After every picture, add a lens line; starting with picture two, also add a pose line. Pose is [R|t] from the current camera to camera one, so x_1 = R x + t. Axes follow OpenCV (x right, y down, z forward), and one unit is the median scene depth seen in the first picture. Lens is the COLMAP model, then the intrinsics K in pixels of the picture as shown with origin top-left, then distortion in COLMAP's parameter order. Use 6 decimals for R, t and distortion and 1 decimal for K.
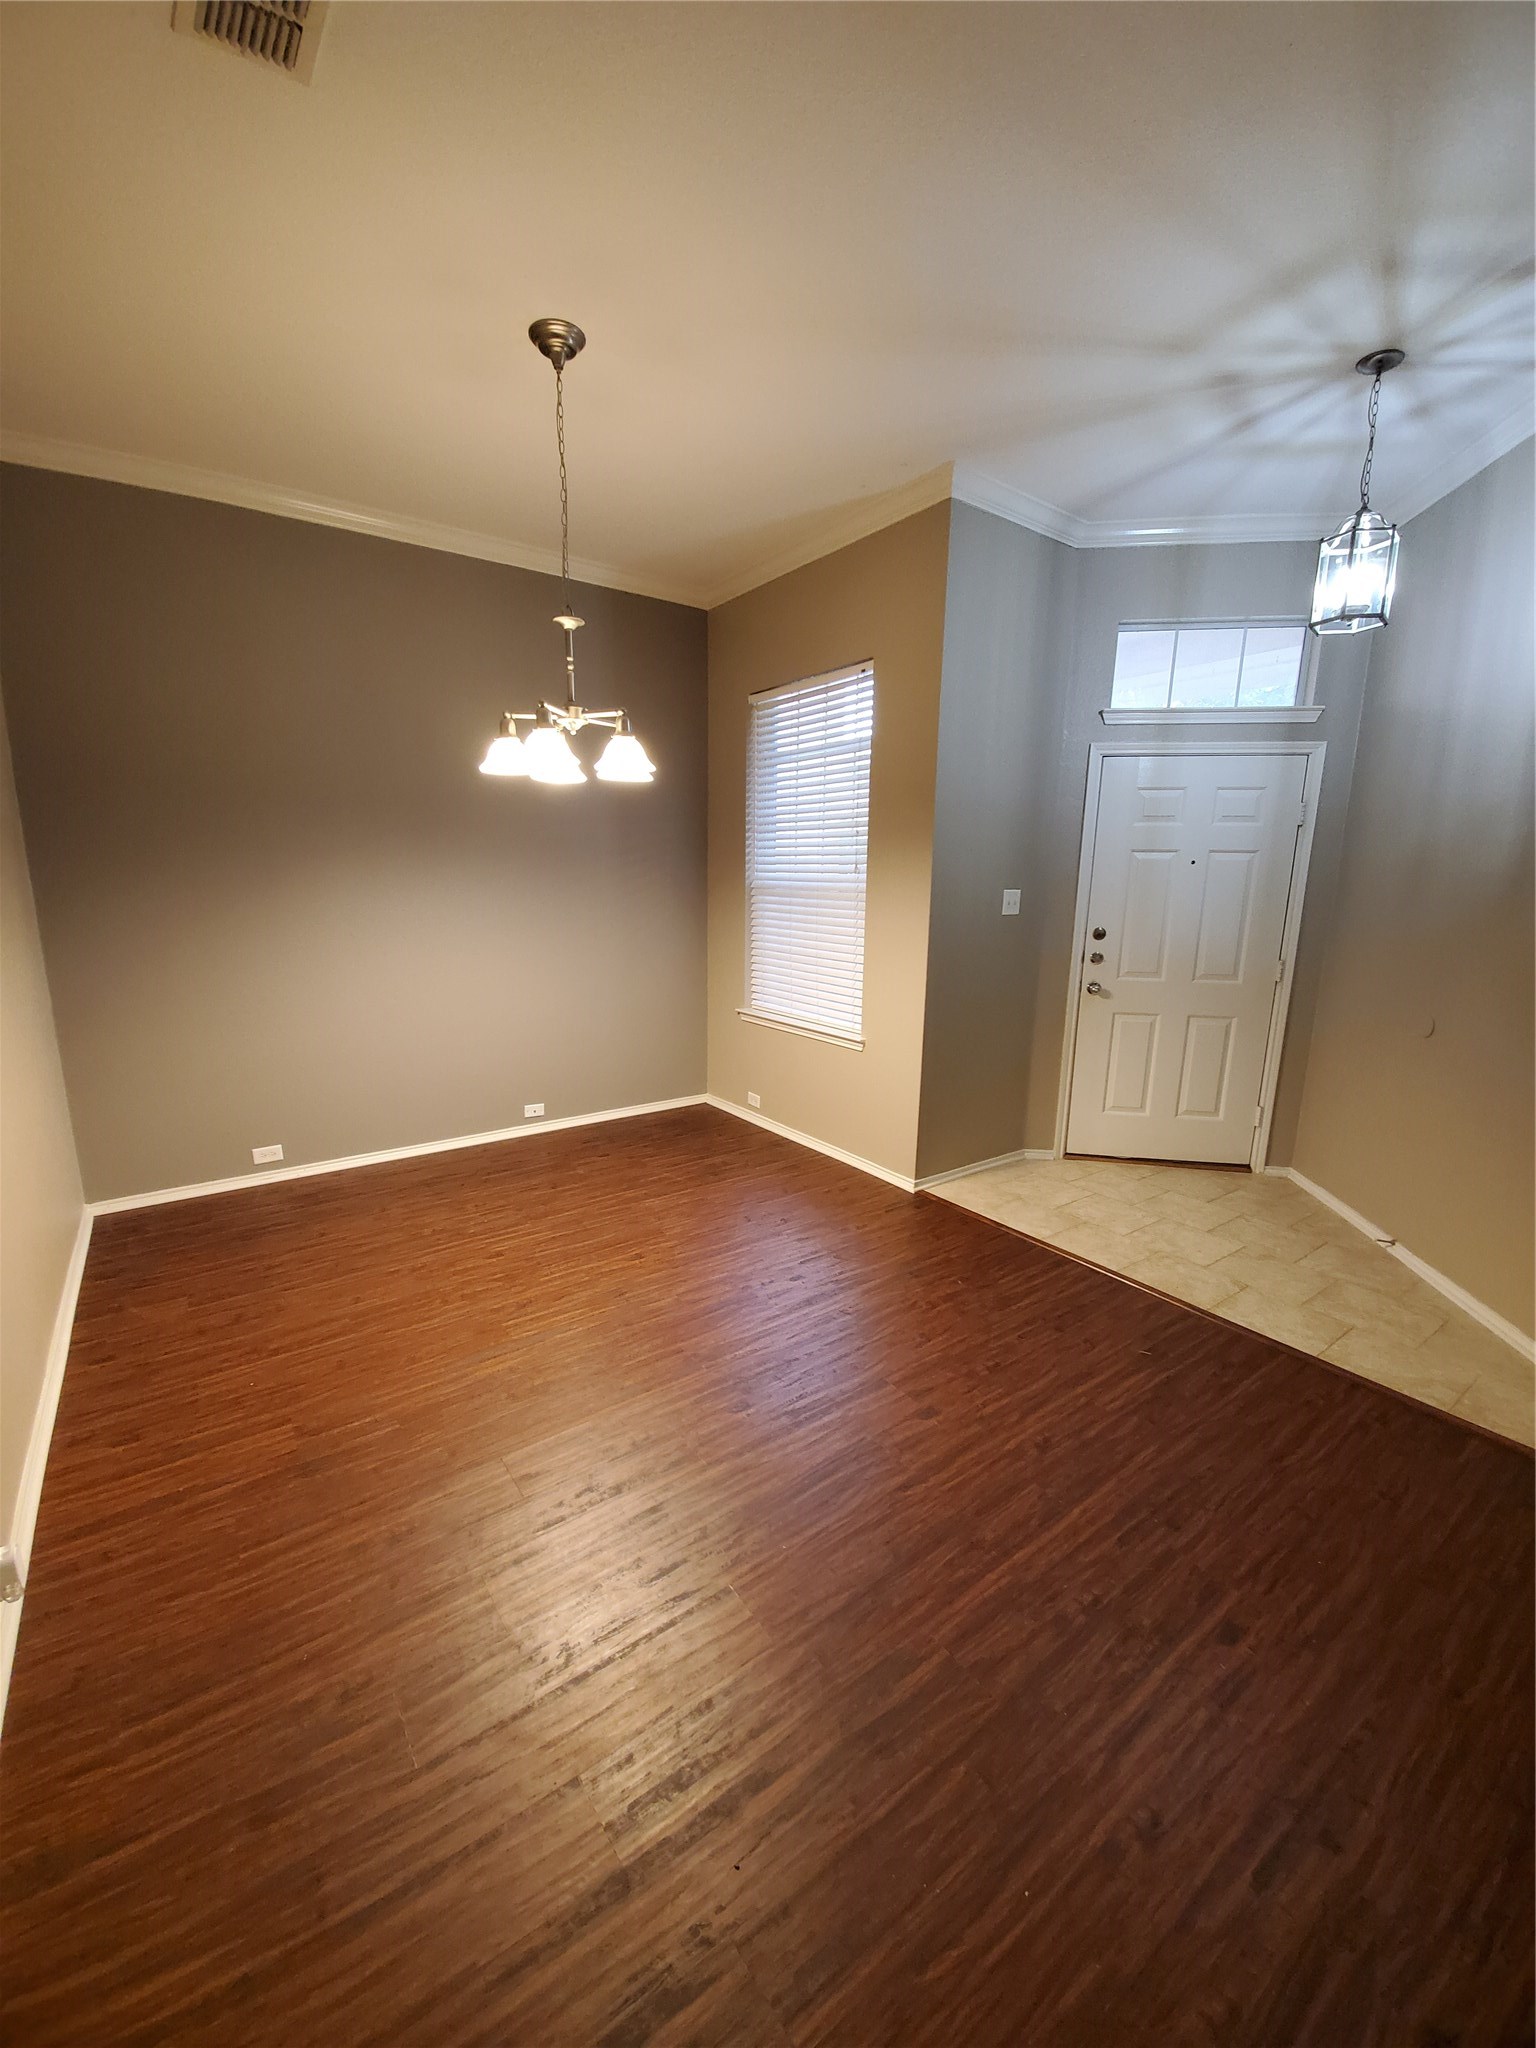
lens RADIAL K [[809.9, 0, 745.7], [0, 809.9, 1026.6], [0, 0, 1]] dist [0.003742, -0.009806]
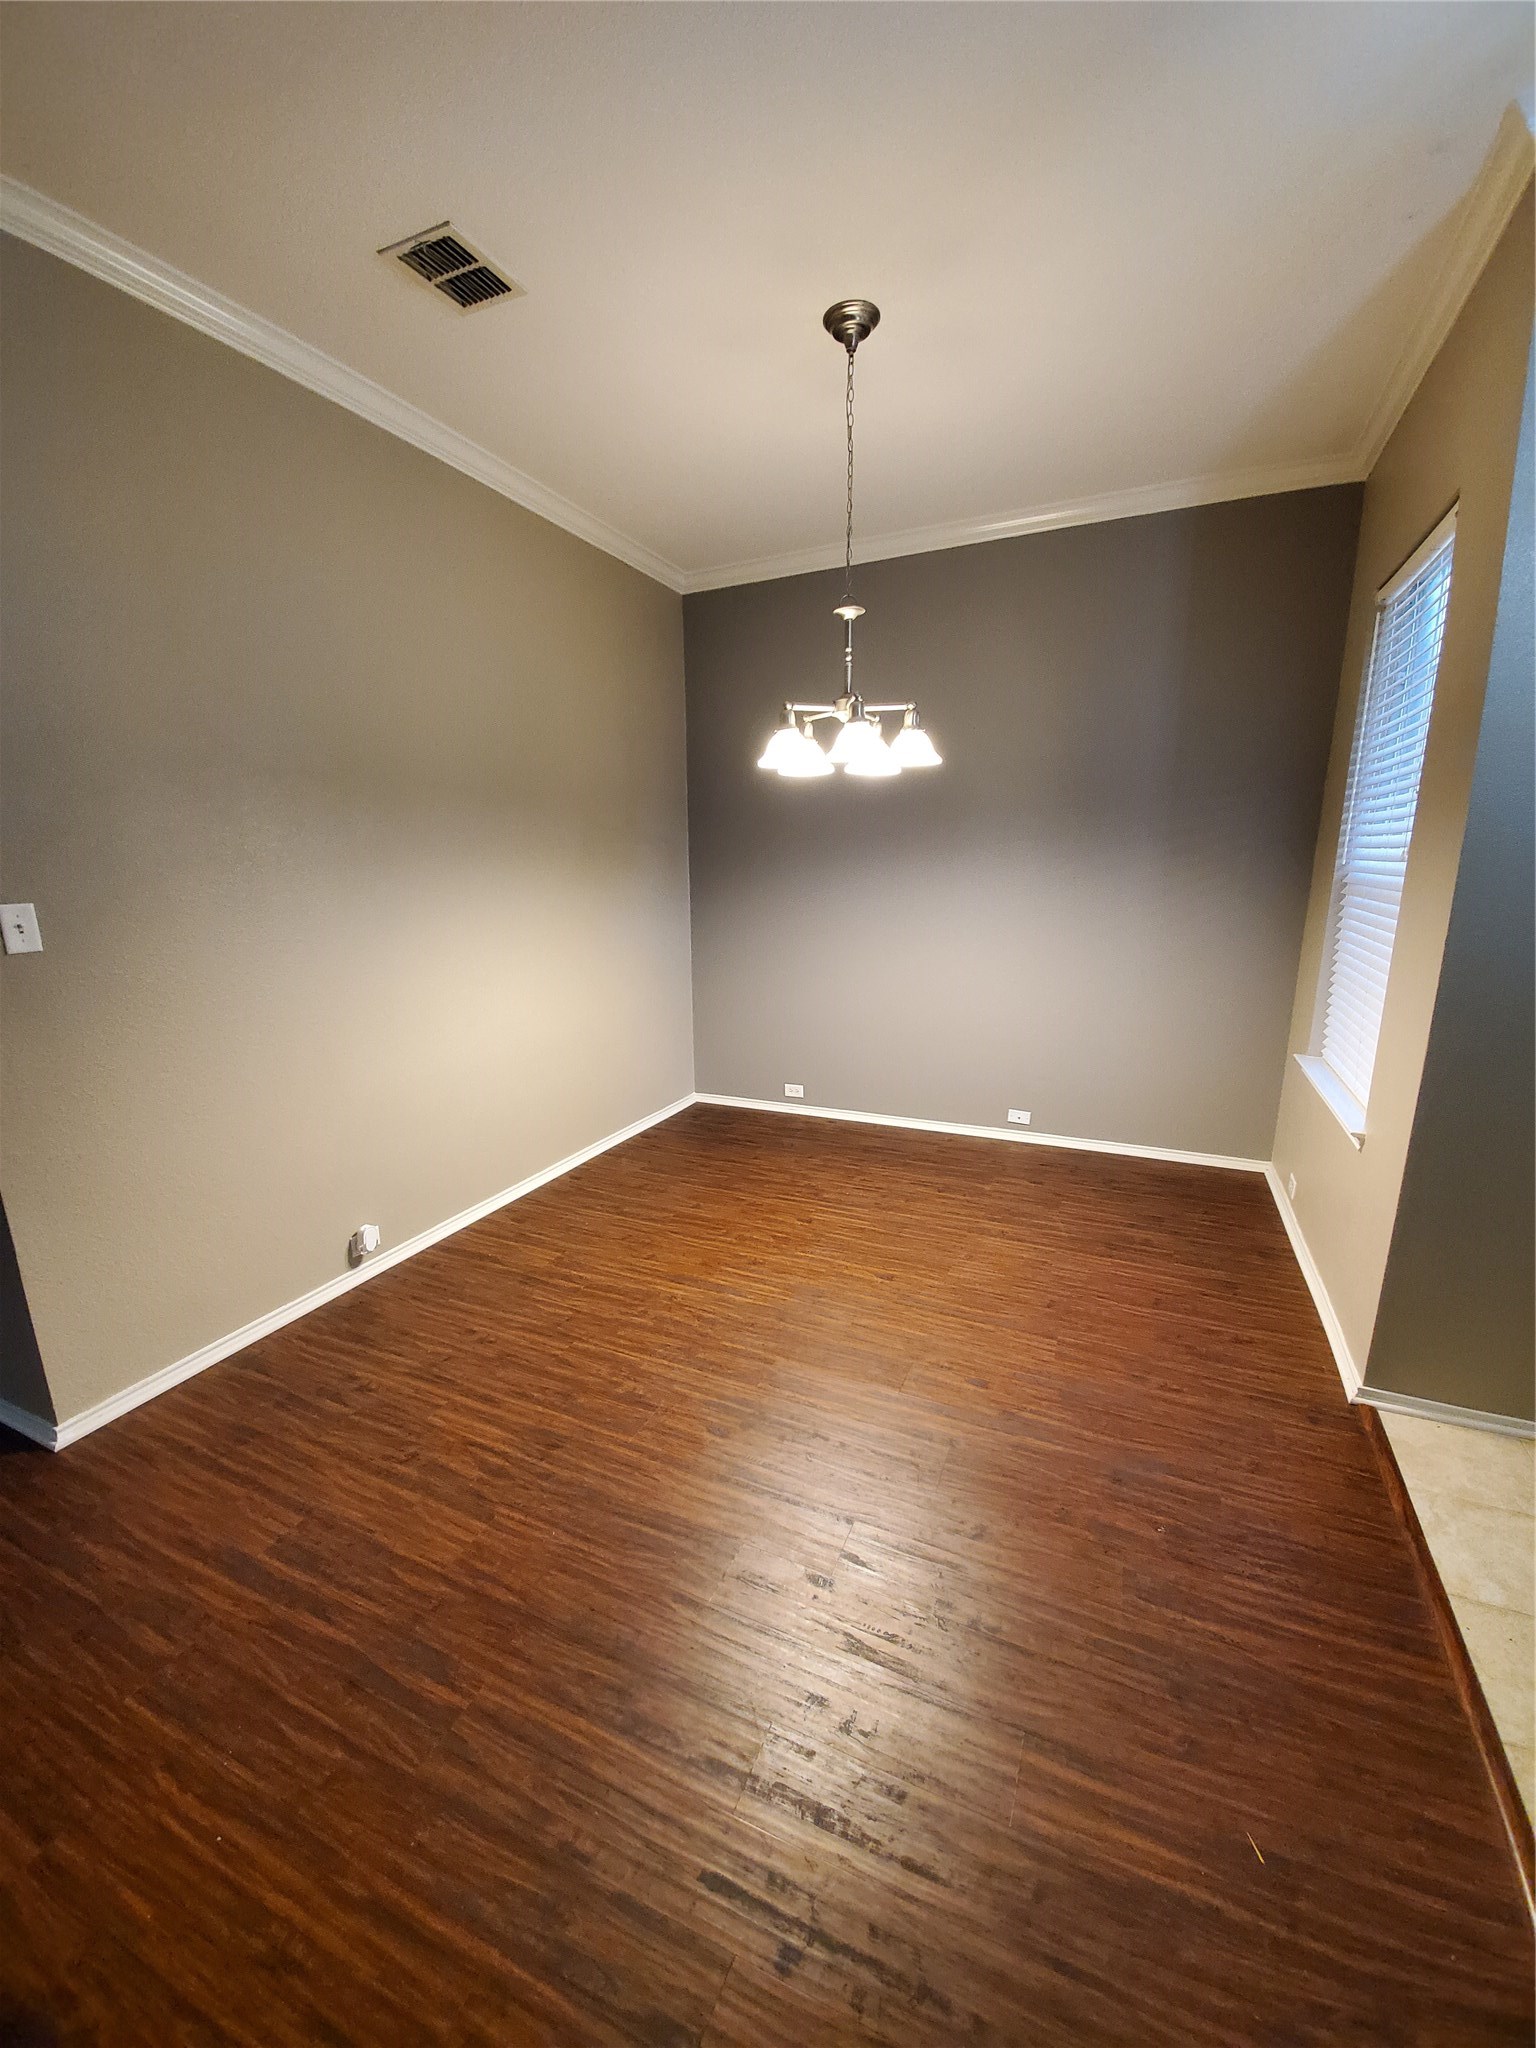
lens RADIAL K [[809.9, 0, 767.7], [0, 809.9, 1024.6], [0, 0, 1]] dist [0.003742, -0.009806]
pose [[0.498758, 0.158936, -0.852045, 0.531328], [-0.146212, 0.984384, 0.098034, -0.072186], [0.854320, 0.075684, 0.514208, 0.366587]]
